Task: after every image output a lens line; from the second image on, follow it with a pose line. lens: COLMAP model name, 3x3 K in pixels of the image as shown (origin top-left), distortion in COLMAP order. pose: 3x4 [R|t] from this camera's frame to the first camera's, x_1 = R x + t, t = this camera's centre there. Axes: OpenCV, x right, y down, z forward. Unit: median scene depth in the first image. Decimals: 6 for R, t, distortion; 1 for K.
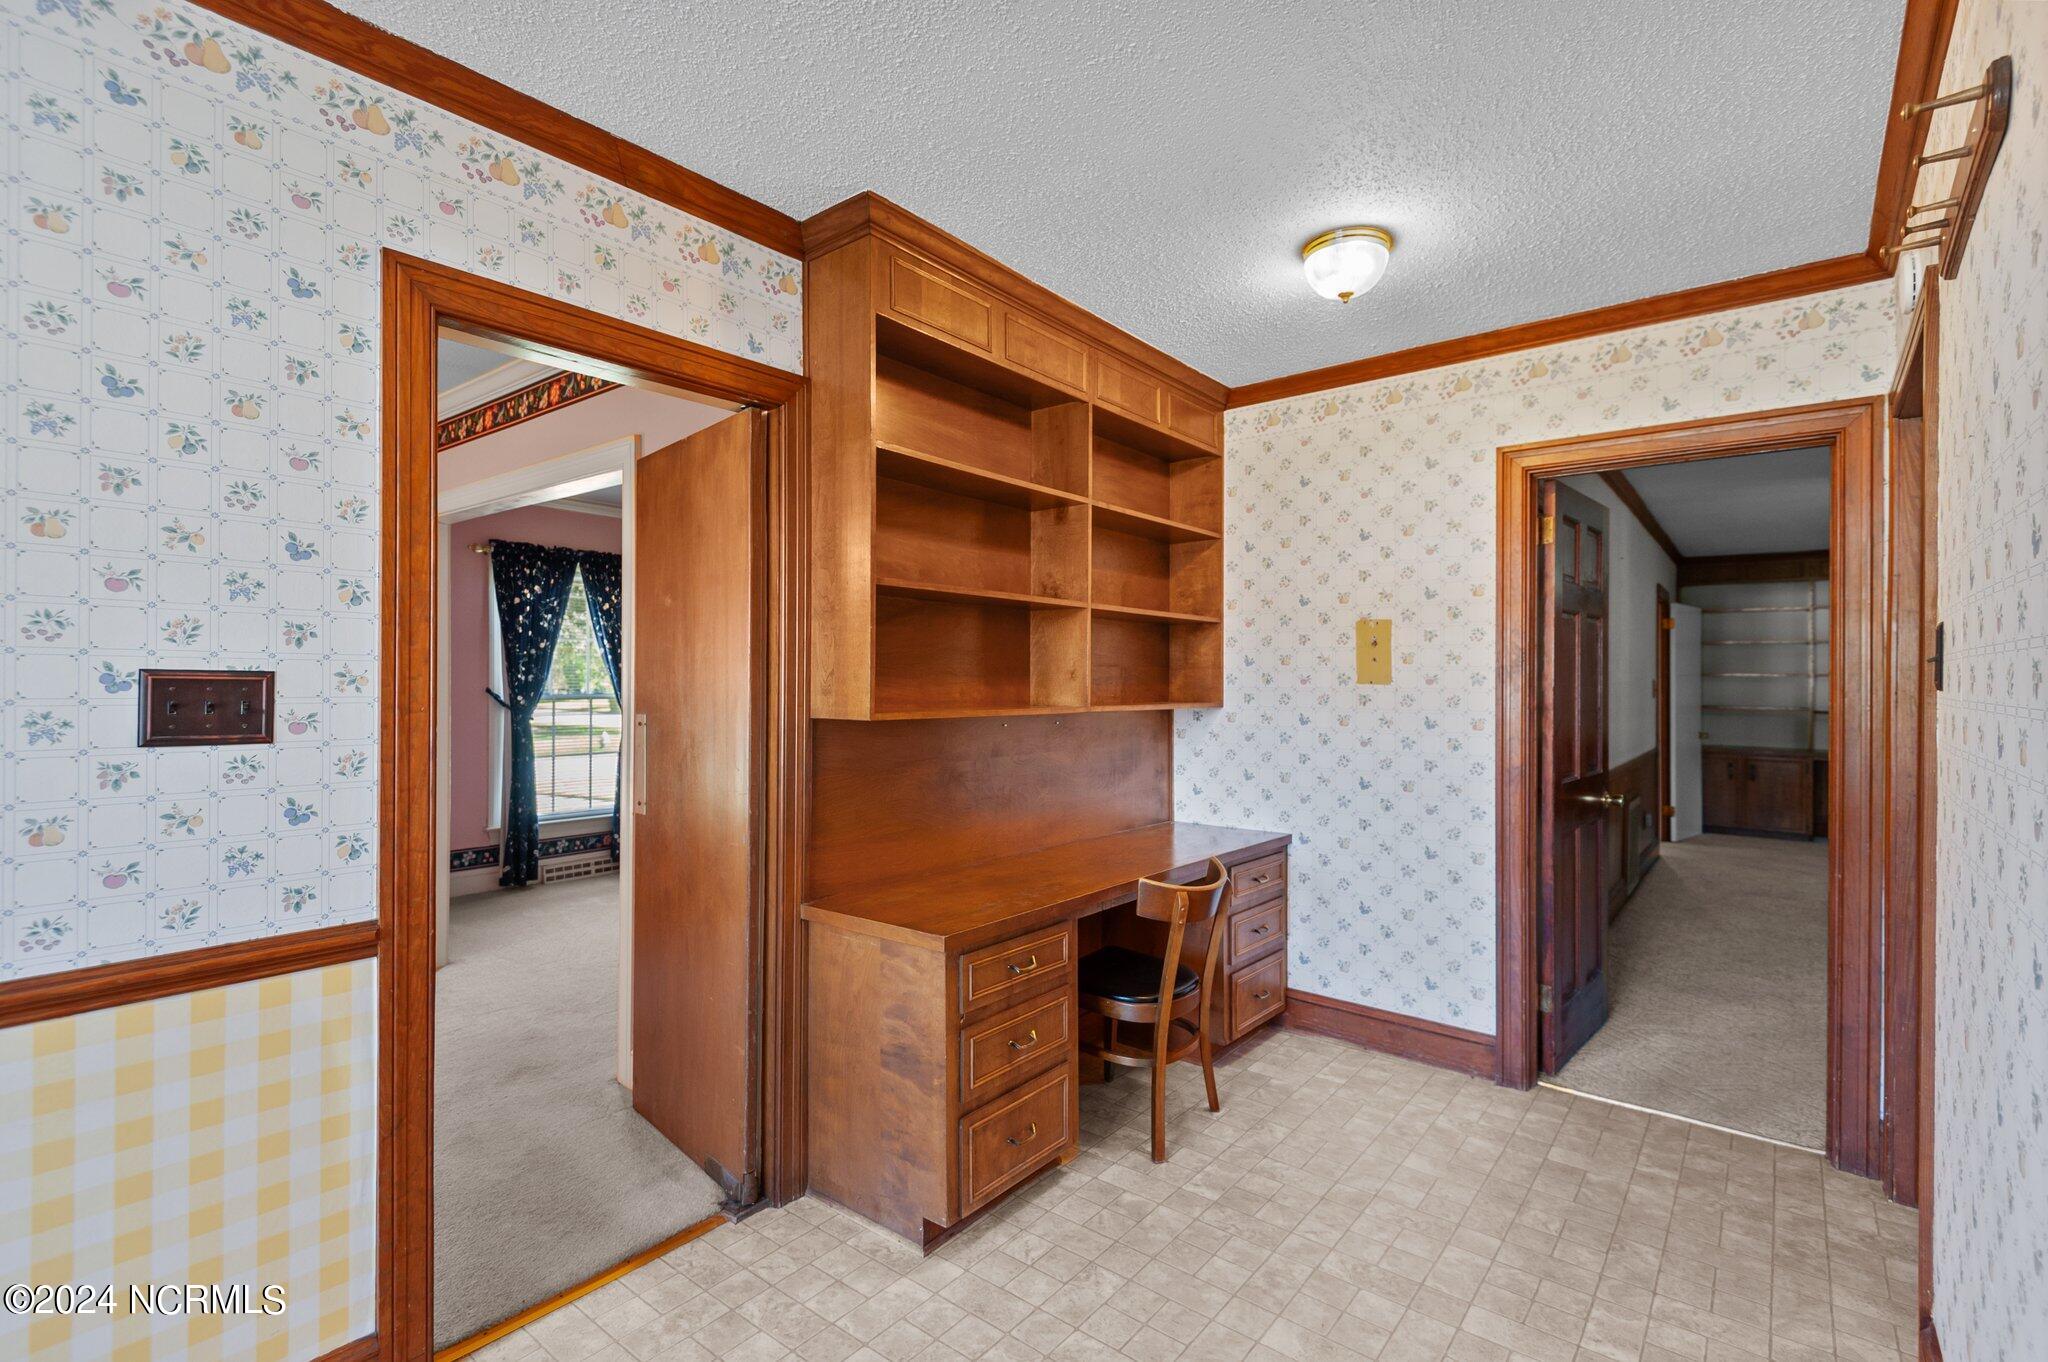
lens RADIAL K [[936.8, 0, 1024.0], [0, 936.8, 681.0], [0, 0, 1]] dist [0.001444, 0.000092]
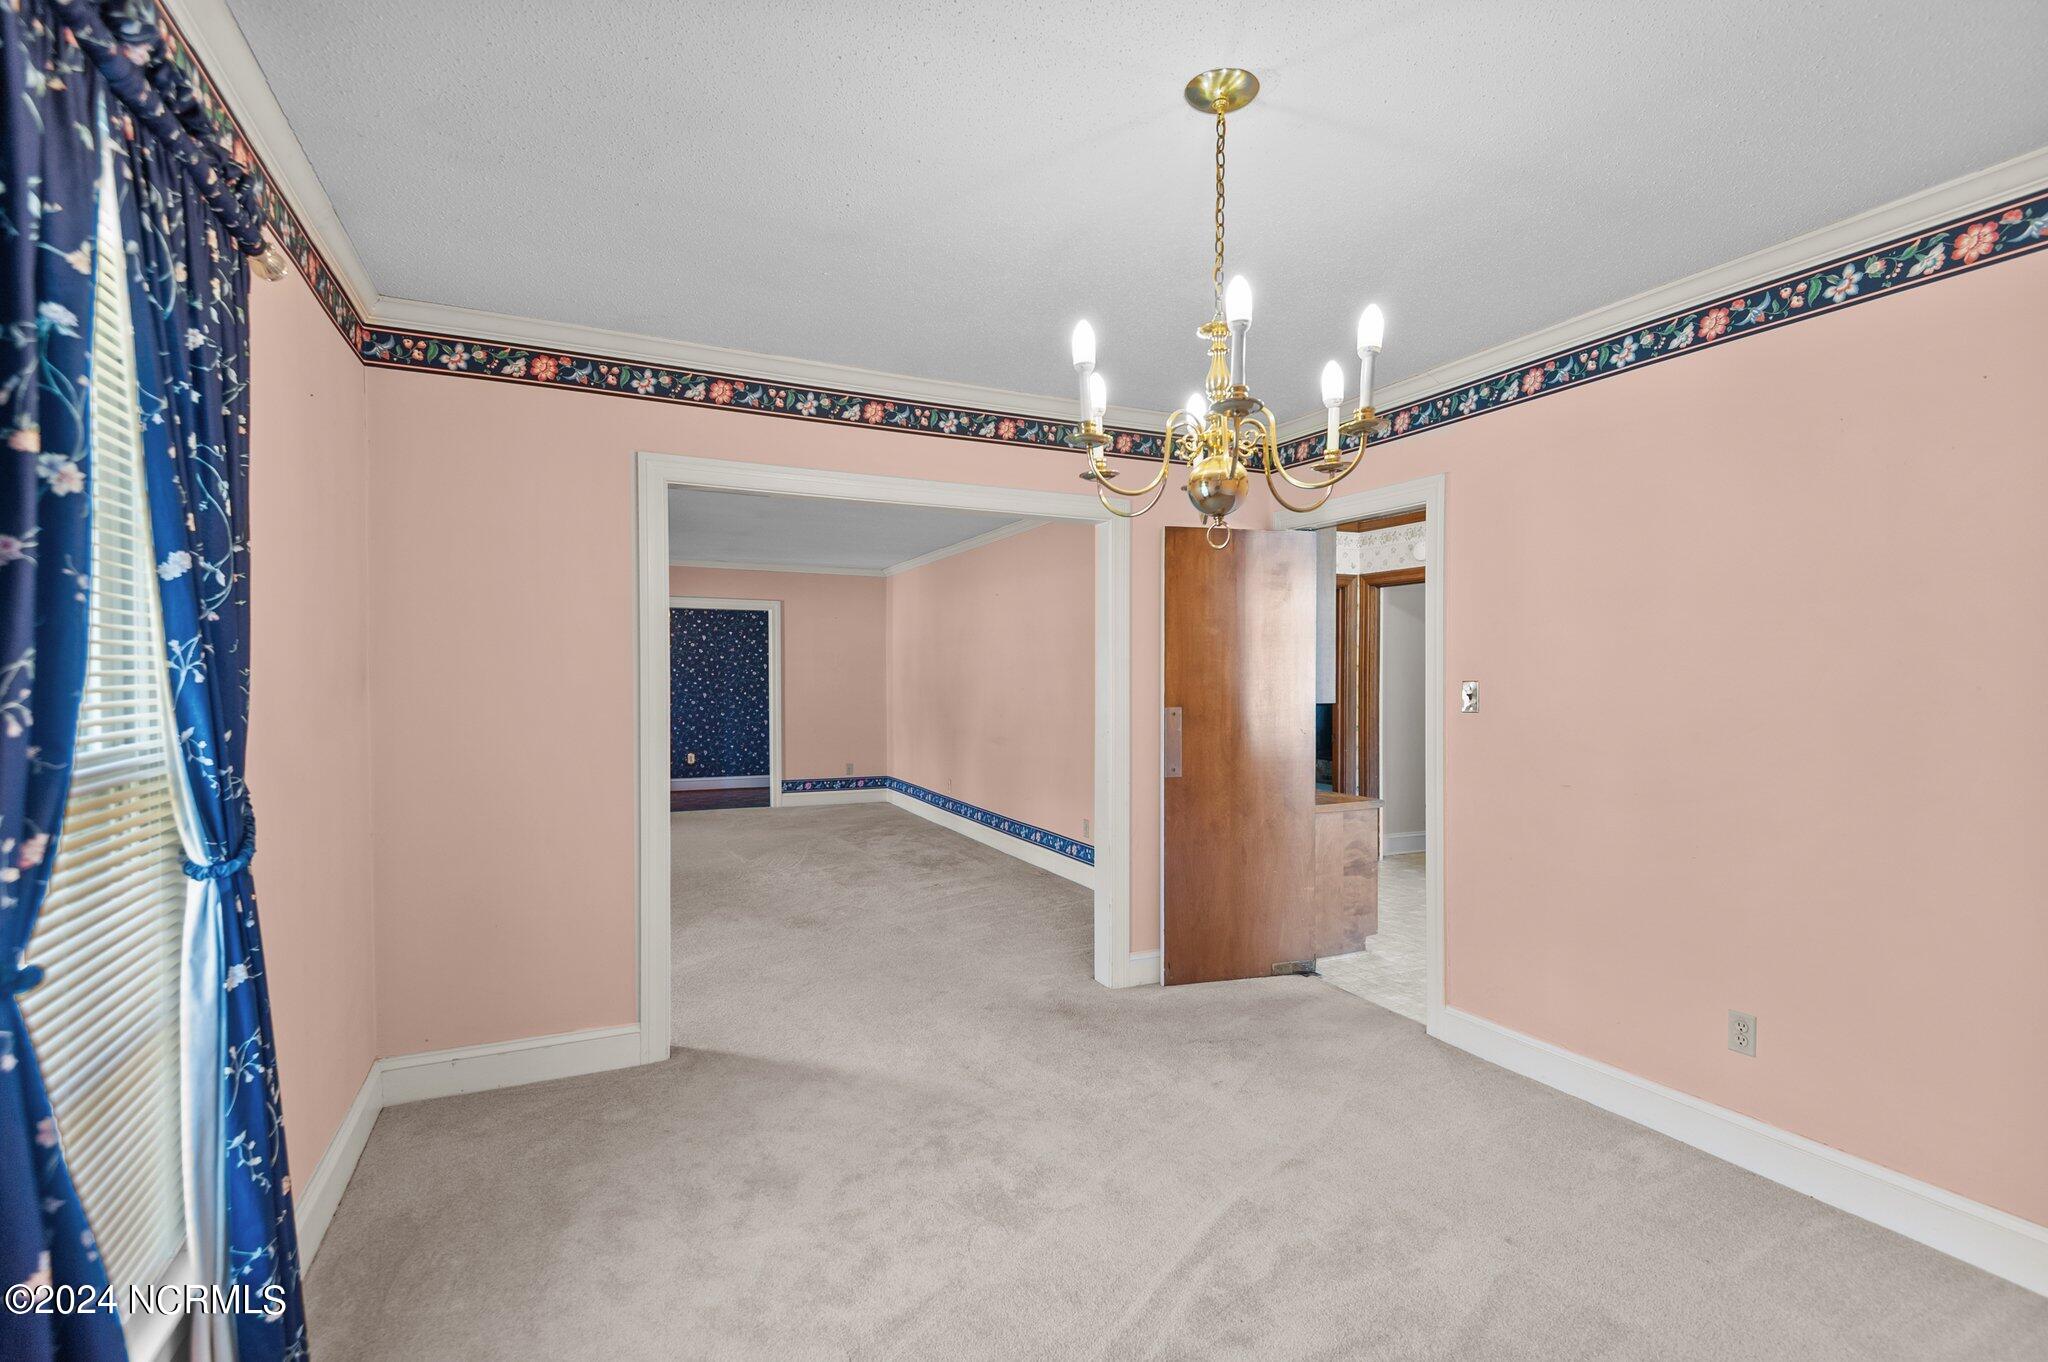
lens RADIAL K [[936.8, 0, 1024.0], [0, 936.8, 681.0], [0, 0, 1]] dist [0.001444, 0.000092]
pose [[0.431227, -0.002941, 0.902239, -2.141223], [-0.008031, 0.999943, 0.007098, -0.013270], [-0.902208, -0.010307, 0.431178, 0.718248]]
